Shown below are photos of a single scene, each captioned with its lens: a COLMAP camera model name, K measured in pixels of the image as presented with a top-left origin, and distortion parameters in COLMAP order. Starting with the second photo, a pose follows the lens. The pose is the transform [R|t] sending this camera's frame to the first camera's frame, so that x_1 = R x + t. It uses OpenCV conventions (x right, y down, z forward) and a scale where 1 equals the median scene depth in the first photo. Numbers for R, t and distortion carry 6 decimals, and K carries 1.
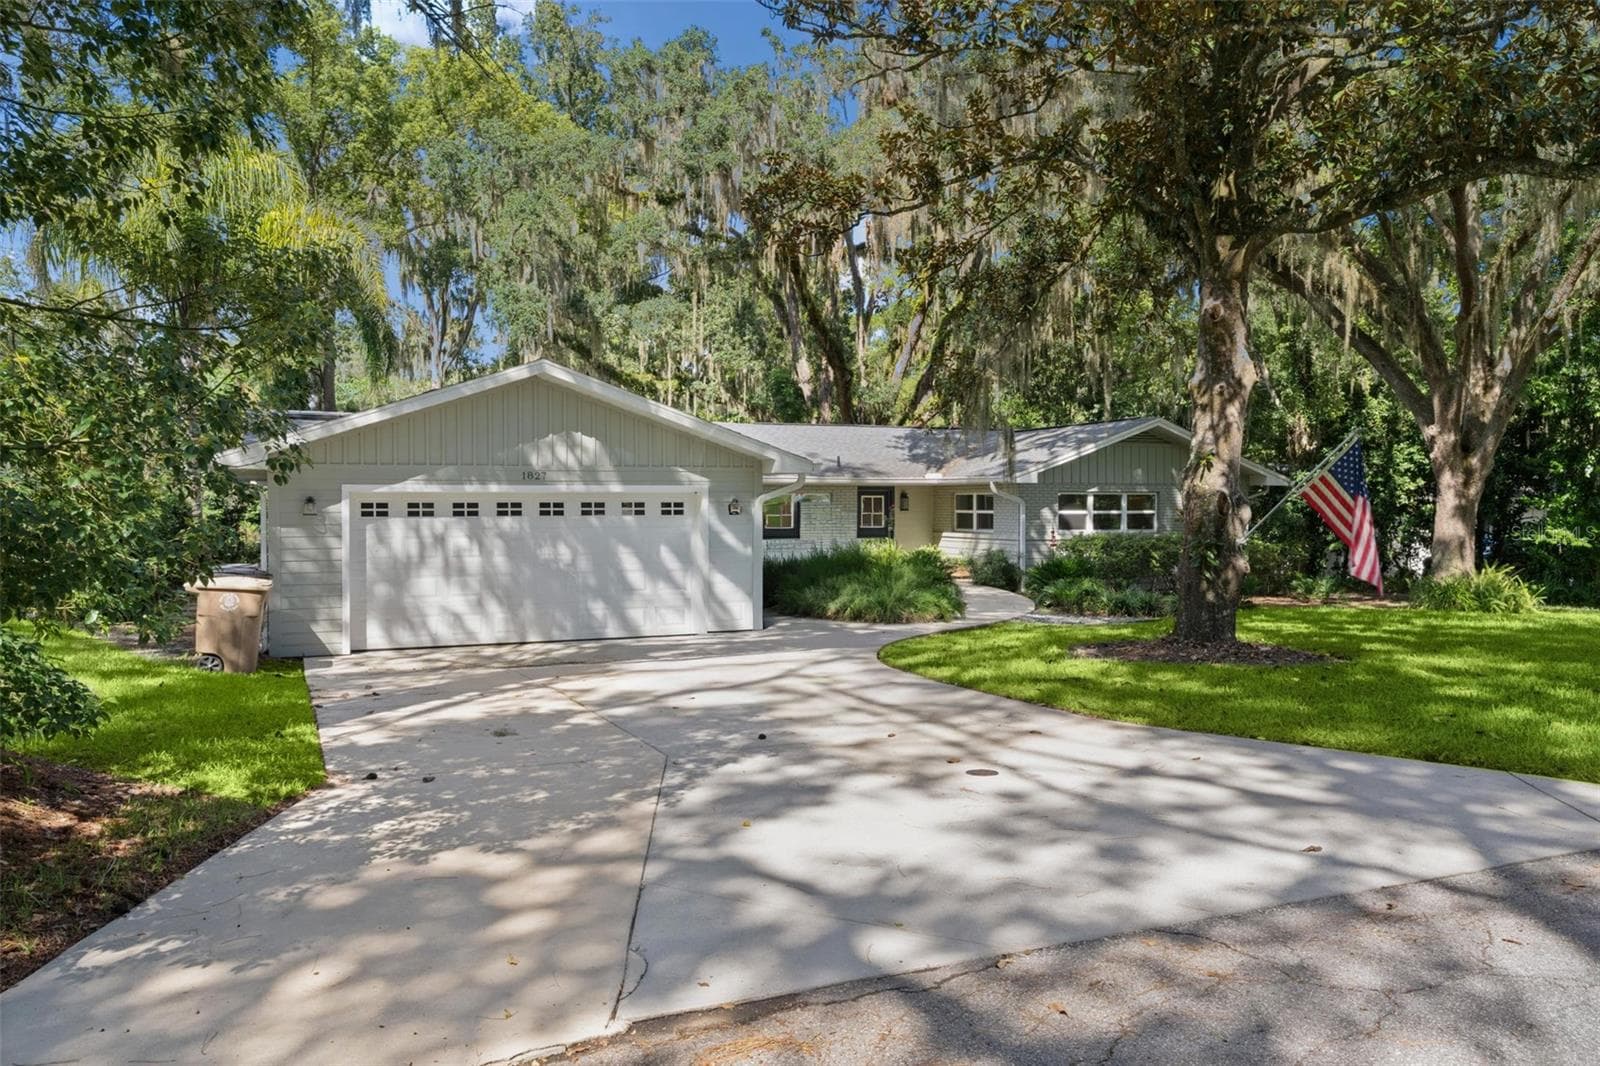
lens RADIAL K [[1247.0, 0, 800.0], [0, 1247.0, 533.0], [0, 0, 1]] dist [-0.000167, 0.013434]
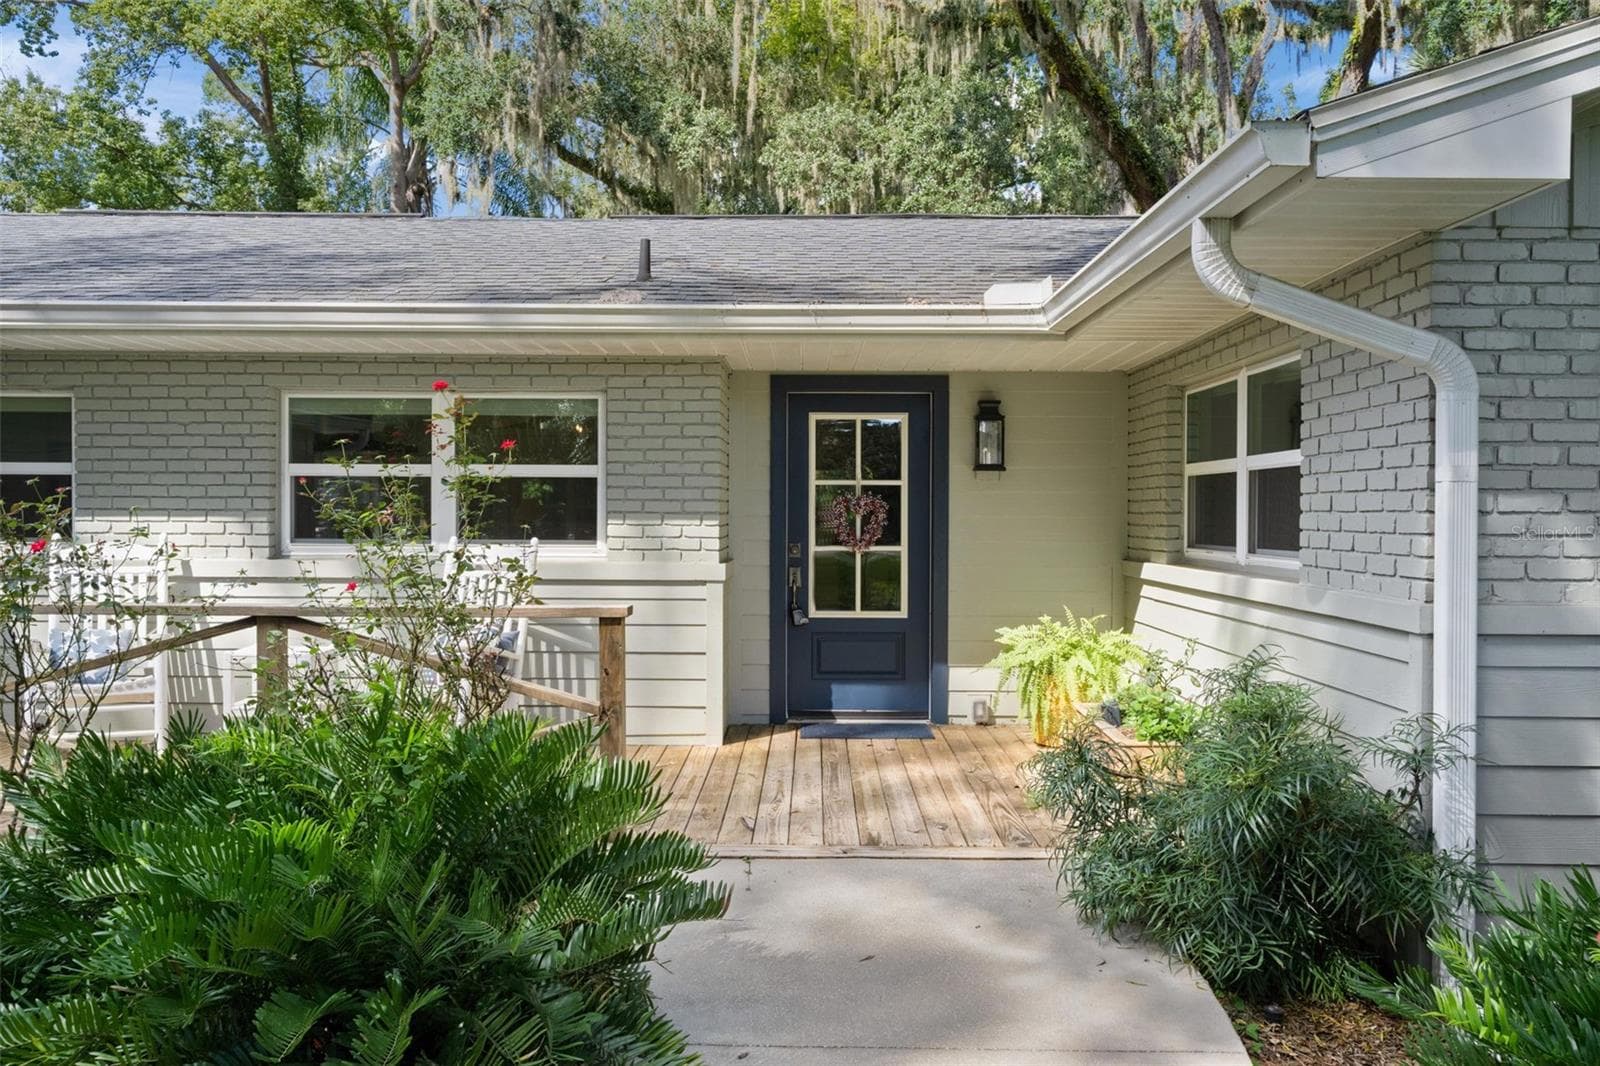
lens RADIAL K [[1247.0, 0, 800.0], [0, 1247.0, 533.0], [0, 0, 1]] dist [-0.000167, 0.013434]
pose [[0.908855, 0.013424, -0.416897, 0.198553], [-0.018369, 0.999800, -0.007852, -0.003916], [0.416709, 0.014795, 0.908920, 0.985457]]
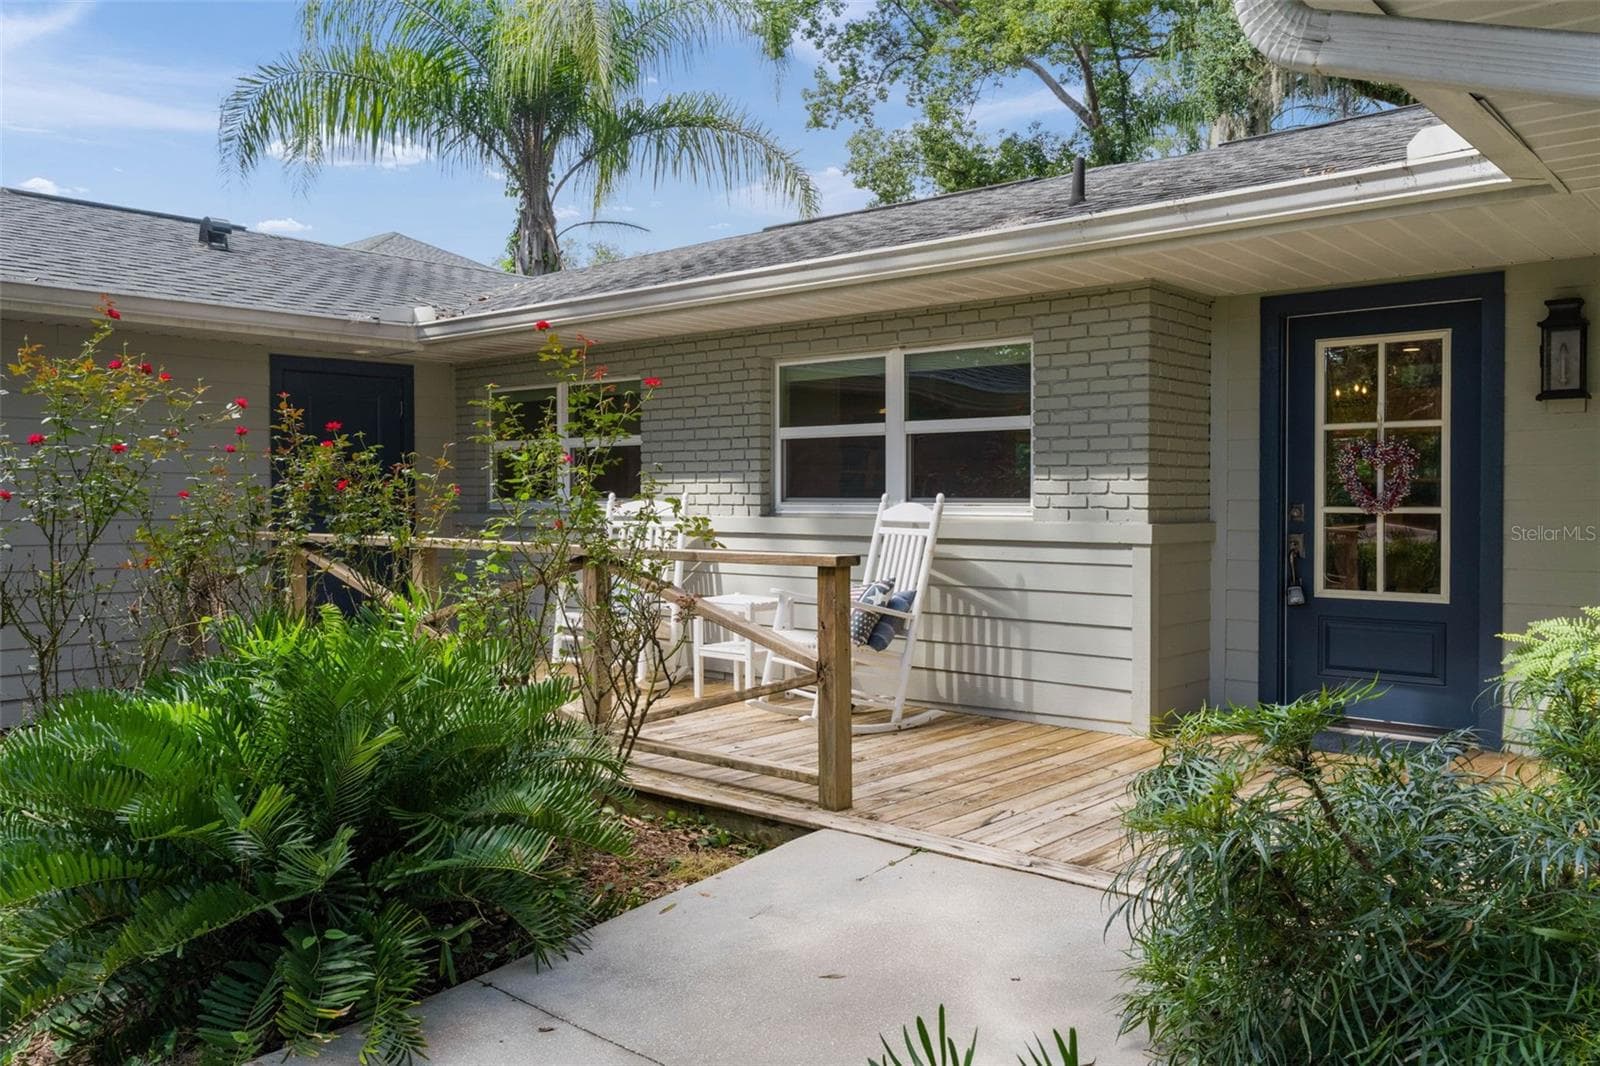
lens RADIAL K [[1247.0, 0, 800.0], [0, 1247.0, 533.0], [0, 0, 1]] dist [-0.000167, 0.013434]
pose [[0.418738, 0.027468, -0.907692, 0.259179], [-0.027186, 0.999474, 0.017703, 0.000740], [0.907700, 0.017264, 0.419264, 1.080777]]
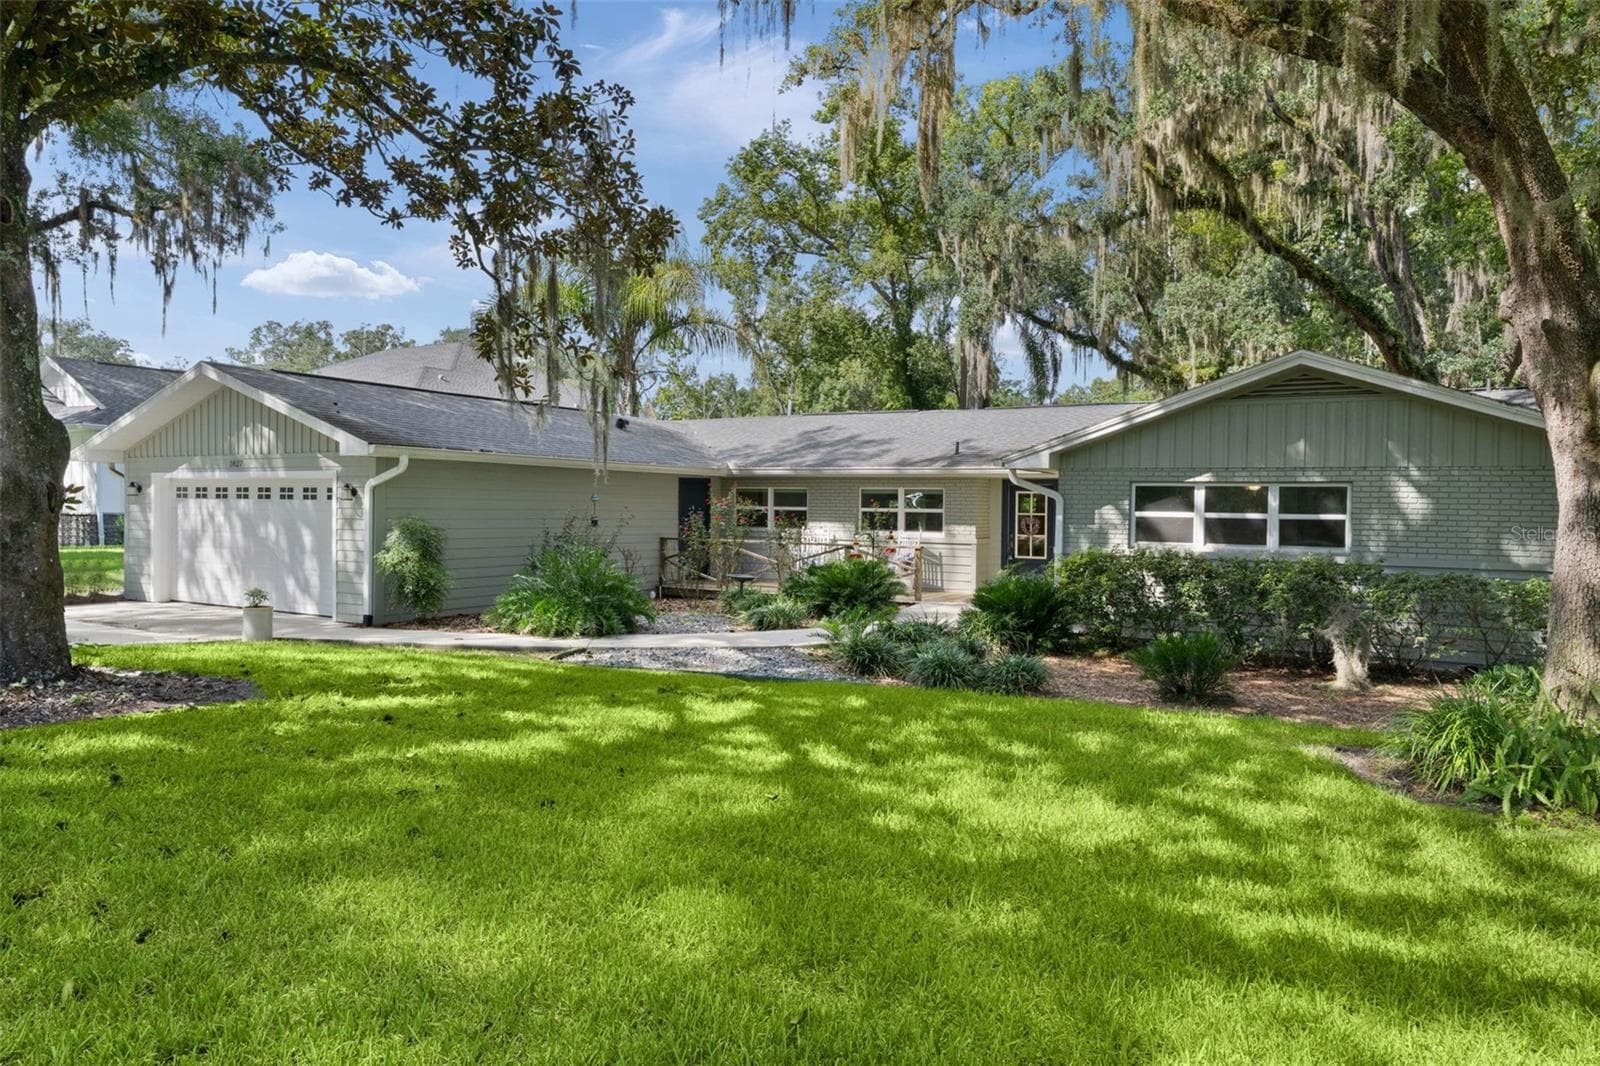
lens RADIAL K [[1027.3, 0, 800.0], [0, 1027.3, 533.0], [0, 0, 1]] dist [0.038444, 0.001694]
pose [[0.582320, 0.028647, -0.812455, 0.657014], [-0.034457, 0.999351, 0.010540, -0.007346], [0.812229, 0.021857, 0.582929, 0.644823]]
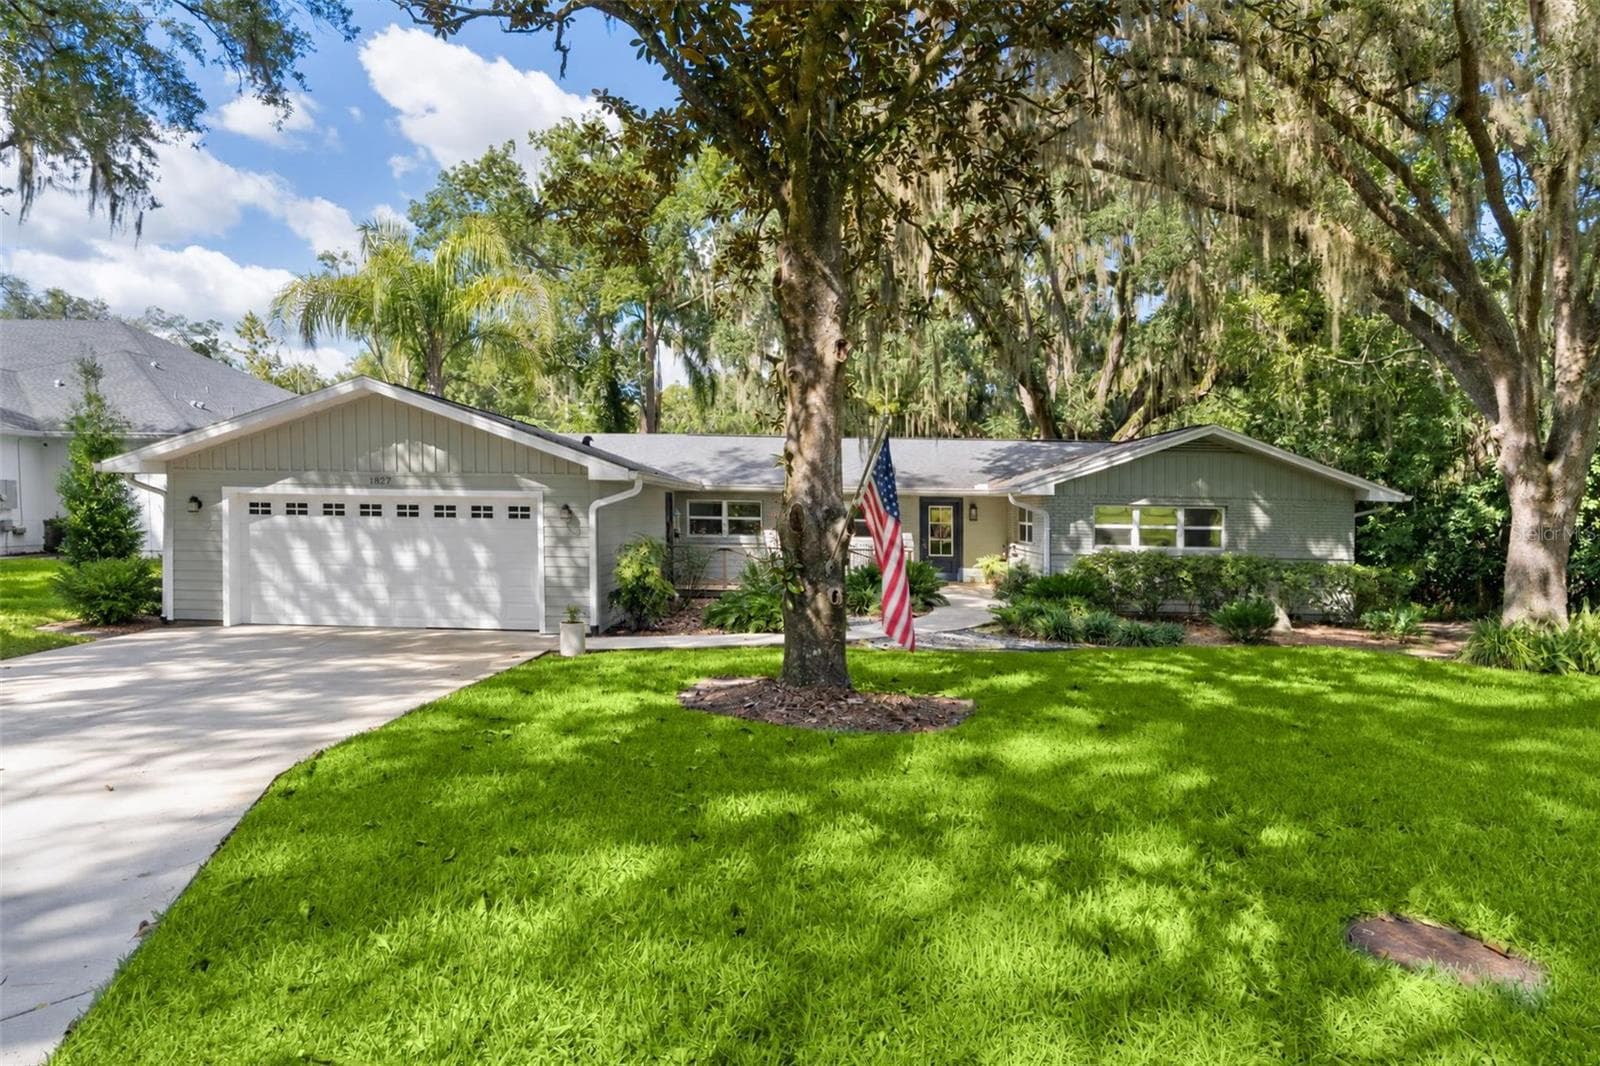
lens RADIAL K [[954.1, 0, 800.0], [0, 954.1, 533.0], [0, 0, 1]] dist [0.027951, 0.000739]
pose [[0.907779, 0.024259, -0.418748, 0.372504], [-0.026066, 0.999659, 0.001405, -0.007245], [0.418639, 0.009639, 0.908102, 0.274355]]
